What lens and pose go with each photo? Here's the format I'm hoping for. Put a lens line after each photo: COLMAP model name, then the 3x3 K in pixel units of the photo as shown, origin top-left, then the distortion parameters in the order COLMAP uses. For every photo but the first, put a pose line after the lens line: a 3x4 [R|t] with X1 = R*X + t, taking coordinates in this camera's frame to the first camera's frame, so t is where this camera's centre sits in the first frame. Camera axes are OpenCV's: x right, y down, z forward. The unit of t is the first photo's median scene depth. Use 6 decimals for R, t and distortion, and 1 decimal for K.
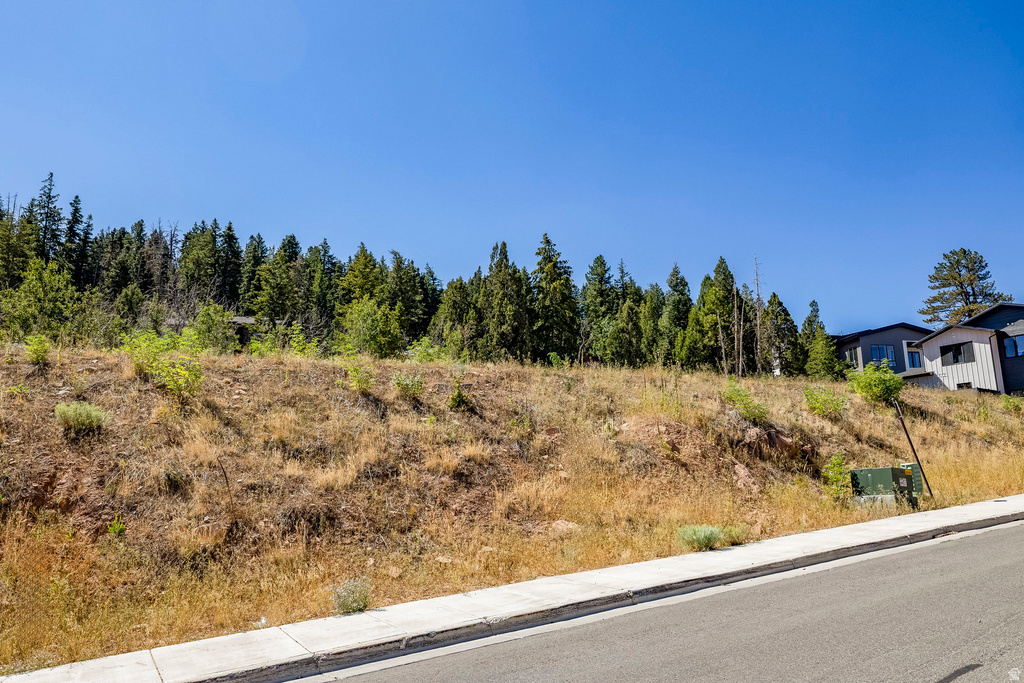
lens RADIAL K [[709.3, 0, 518.4], [0, 709.3, 287.7], [0, 0, 1]] dist [-0.001789, 0.000615]
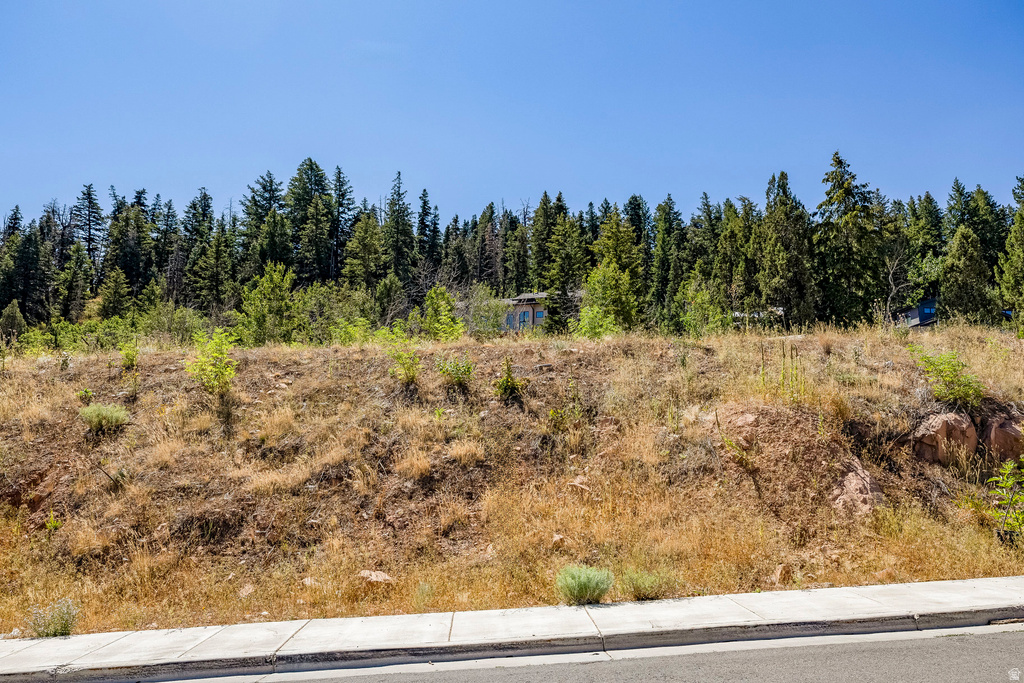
lens RADIAL K [[782.2, 0, 512.0], [0, 782.2, 341.5], [0, 0, 1]] dist [0.000801, 0.001406]
pose [[0.865675, -0.055320, -0.497541, 0.143742], [0.115644, 0.989092, 0.091235, 0.008128], [0.487066, -0.136518, 0.862629, 0.078017]]
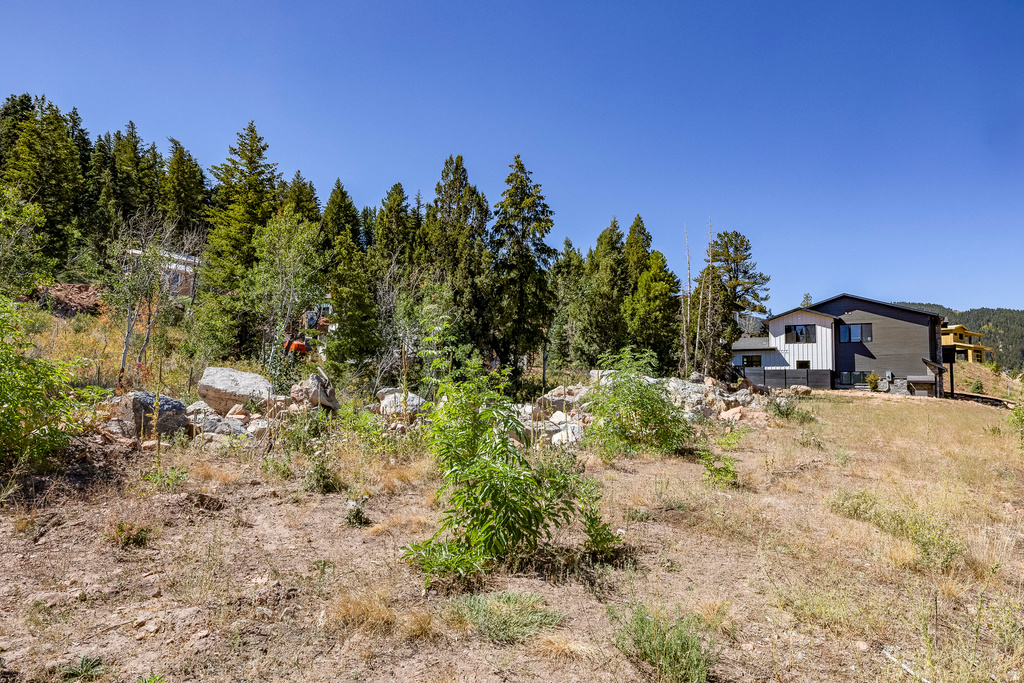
lens RADIAL K [[590.9, 0, 512.0], [0, 590.9, 341.5], [0, 0, 1]] dist [-0.002358, 0.000361]
pose [[0.916195, 0.063592, 0.395655, -0.201893], [-0.144552, 0.973301, 0.178296, 0.005352], [-0.373753, -0.220546, 0.900926, 0.396530]]
